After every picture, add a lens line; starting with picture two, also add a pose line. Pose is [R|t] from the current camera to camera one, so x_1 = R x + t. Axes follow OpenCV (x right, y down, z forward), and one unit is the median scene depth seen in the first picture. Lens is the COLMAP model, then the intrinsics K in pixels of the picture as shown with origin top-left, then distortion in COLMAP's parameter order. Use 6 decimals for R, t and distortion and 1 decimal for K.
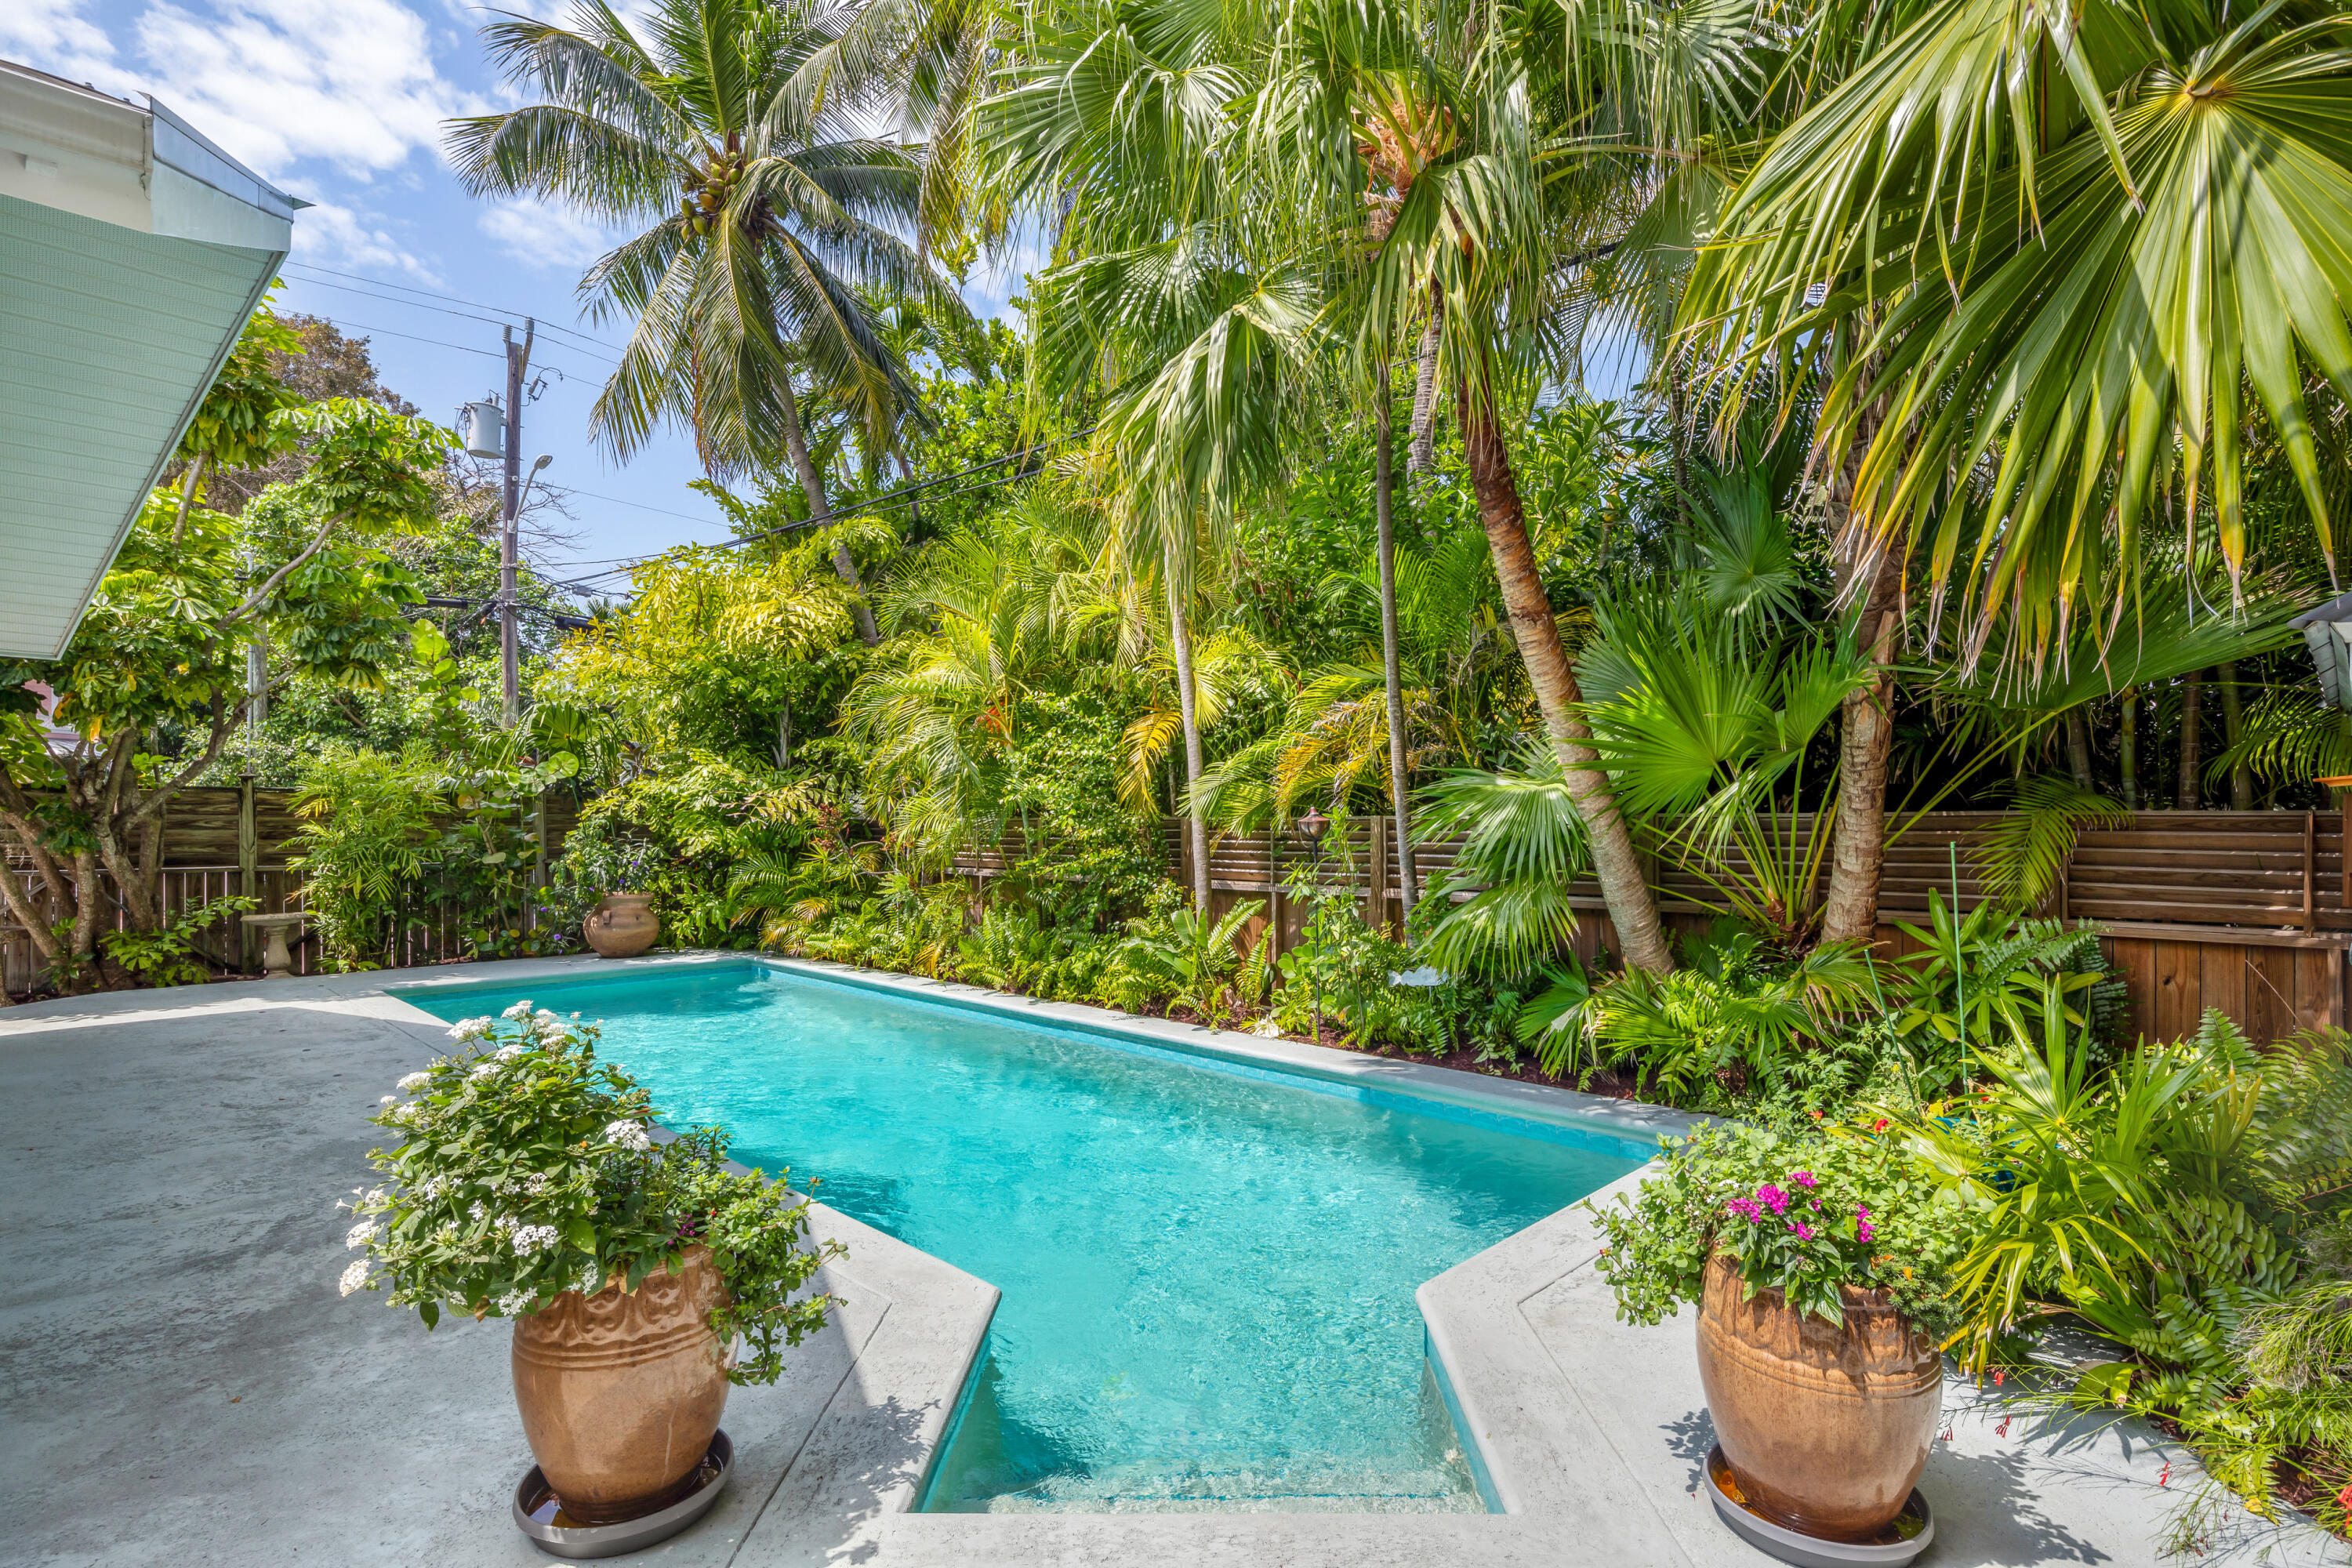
lens RADIAL K [[1131.4, 0, 1189.2], [0, 1131.4, 826.4], [0, 0, 1]] dist [0.008713, -0.005718]
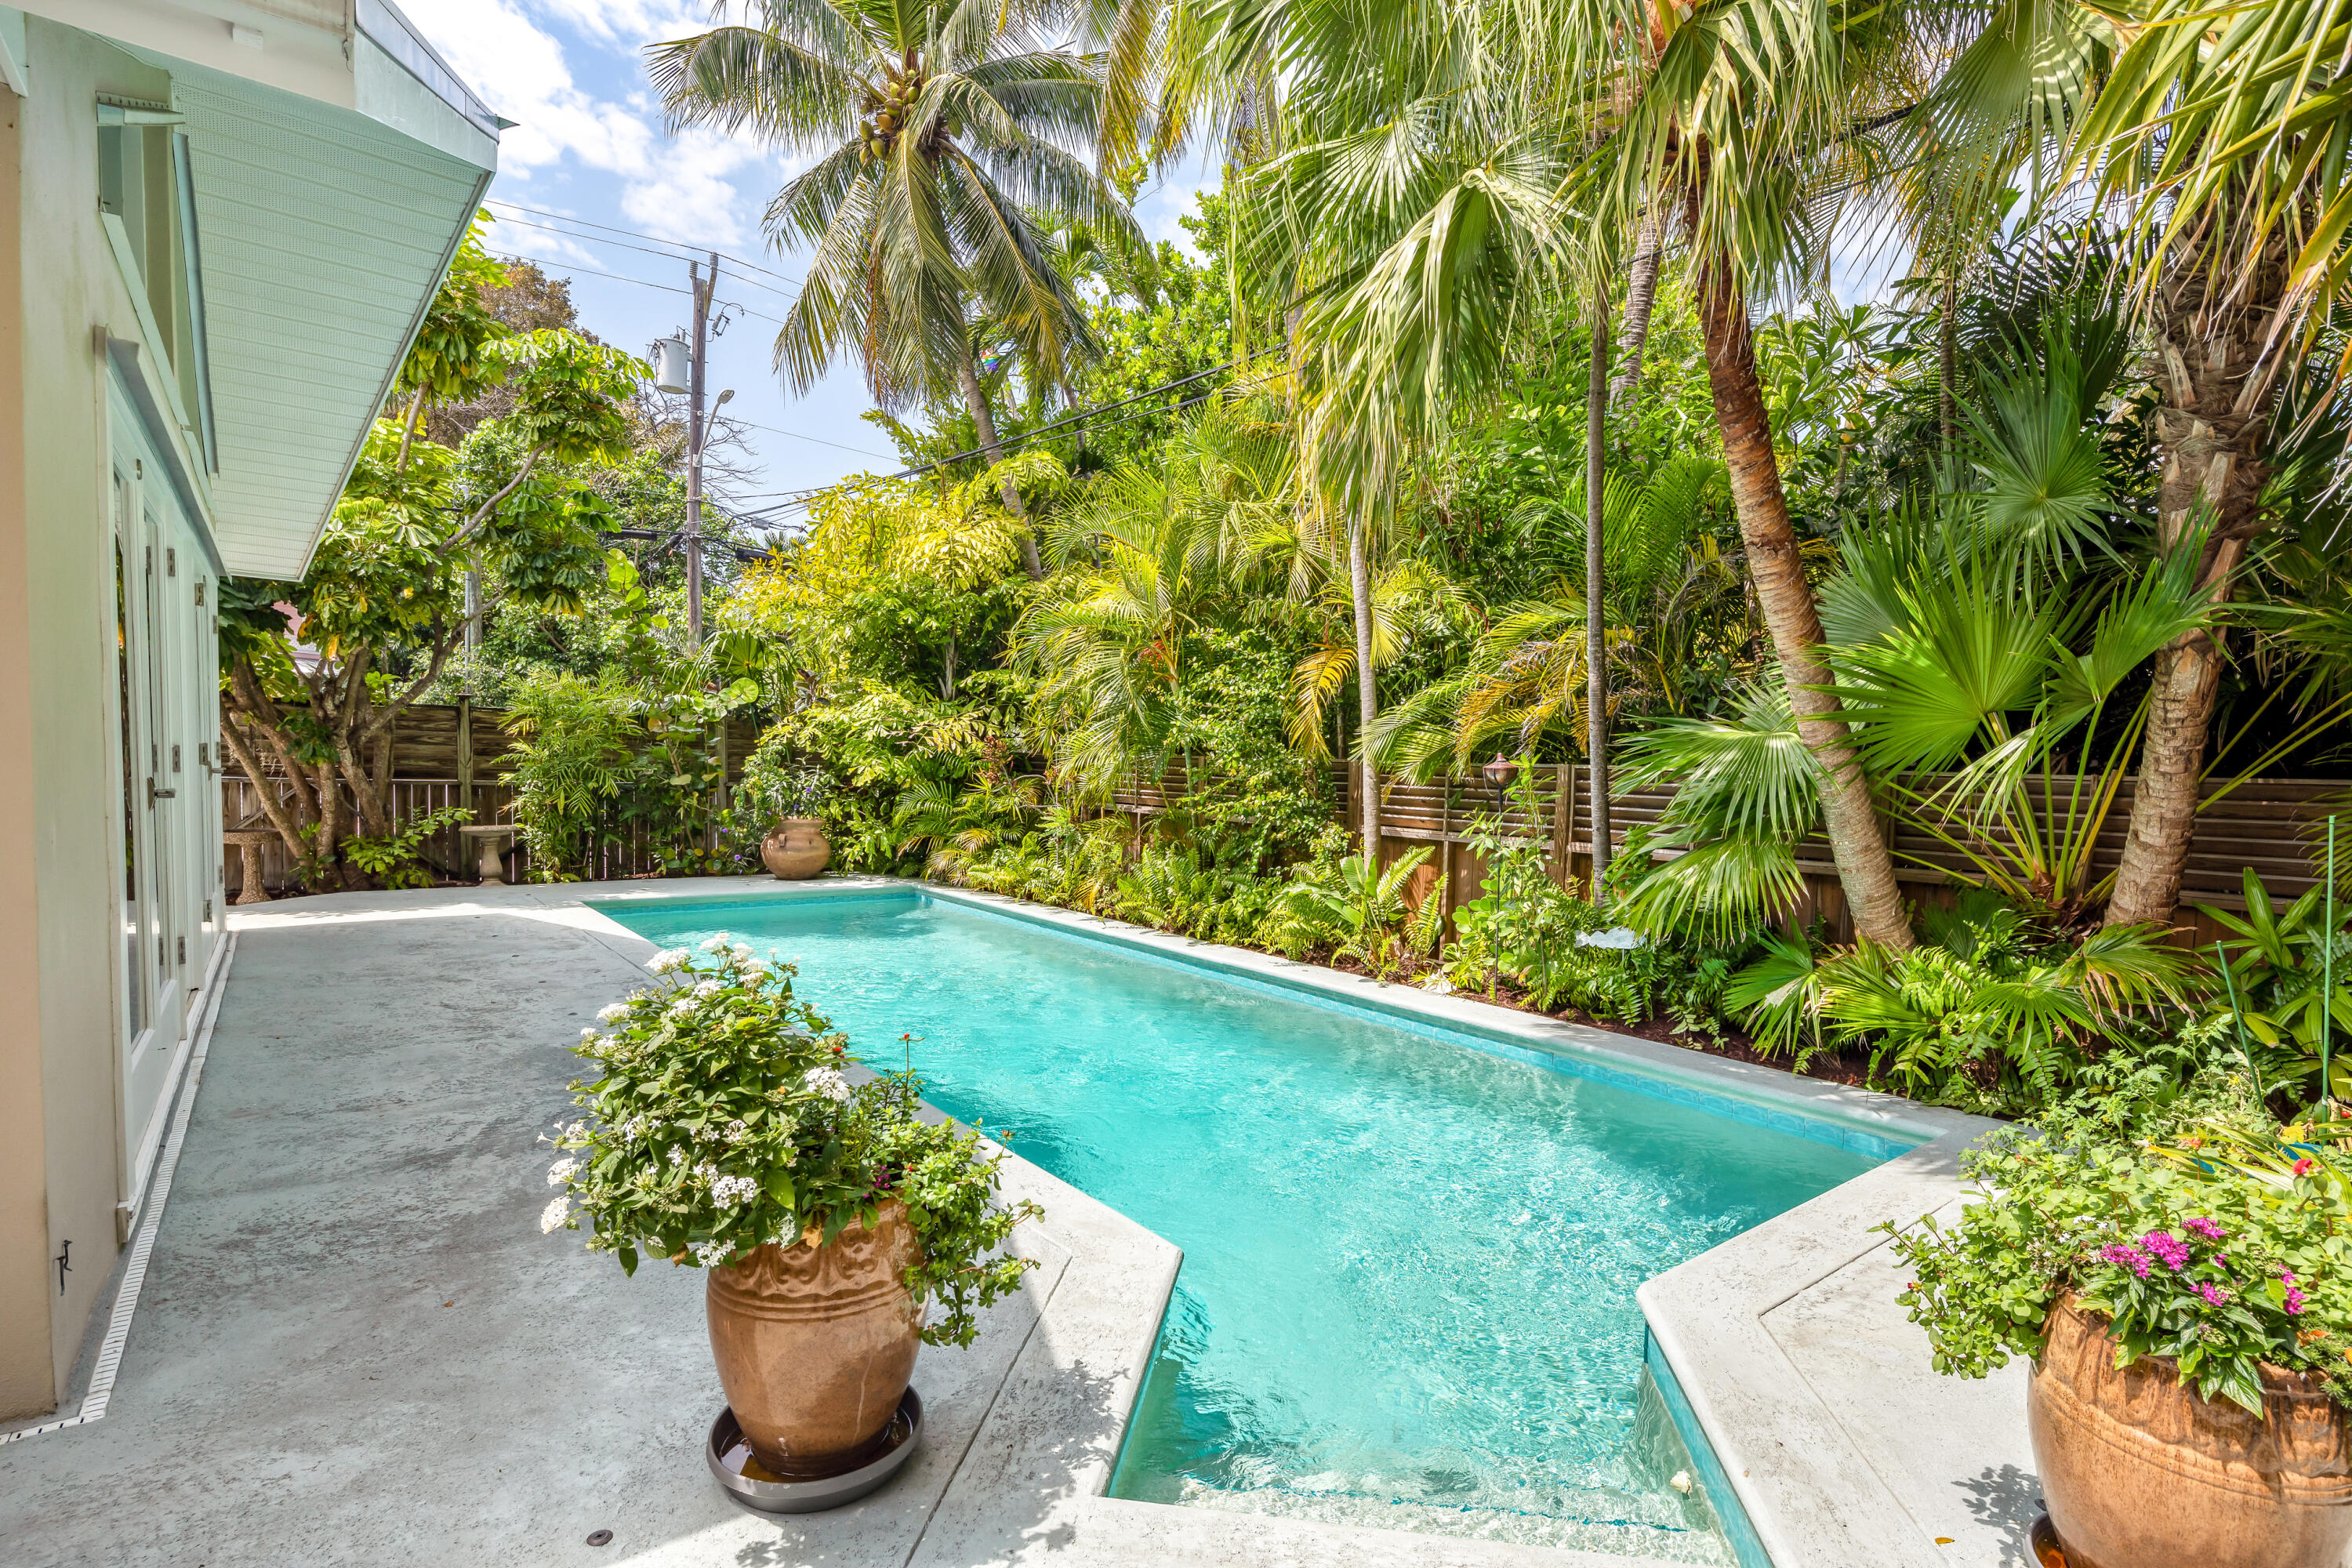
lens RADIAL K [[1131.4, 0, 1192.1], [0, 1131.4, 829.2], [0, 0, 1]] dist [0.008713, -0.005718]
pose [[0.991761, 0.036678, -0.122736, -0.025256], [-0.029943, 0.997966, 0.056271, 0.000876], [0.124551, -0.052132, 0.990843, 0.035234]]
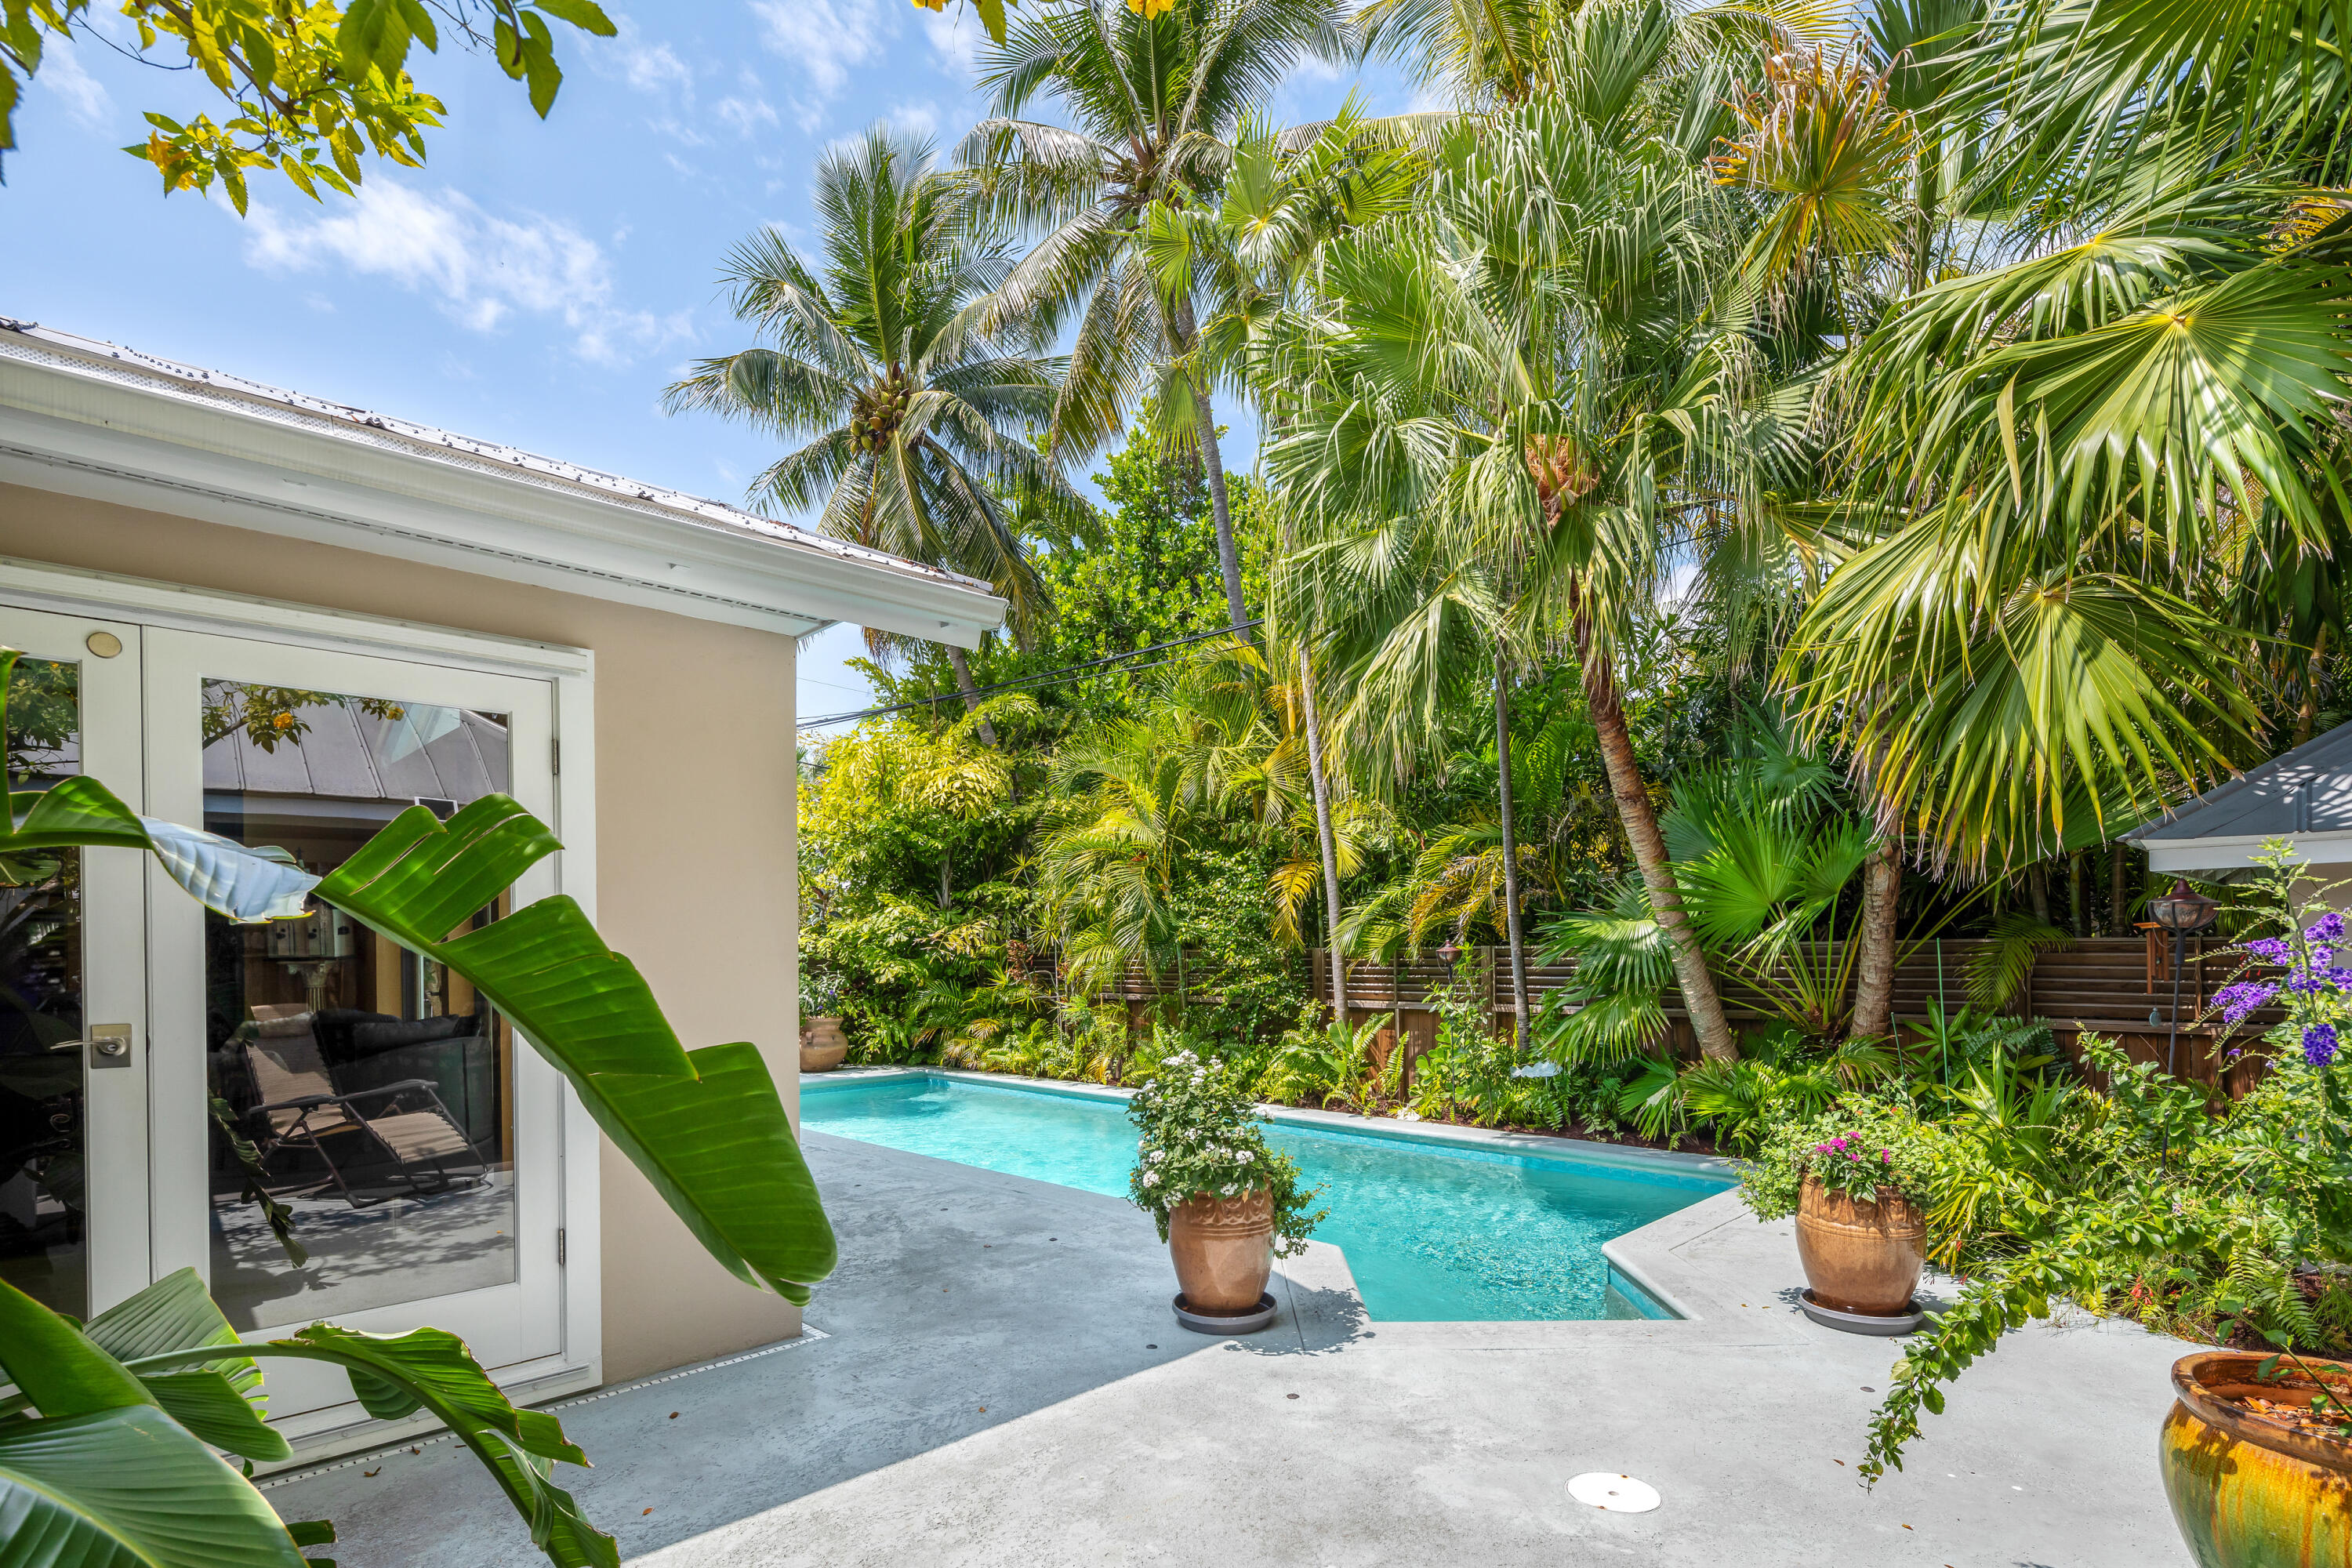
lens RADIAL K [[1131.4, 0, 1193.2], [0, 1131.4, 956.4], [0, 0, 1]] dist [0.008713, -0.005718]
pose [[0.999942, -0.009442, -0.005129, -0.166740], [0.009445, 0.999955, 0.000636, -0.001936], [0.005123, -0.000685, 0.999987, -0.273460]]
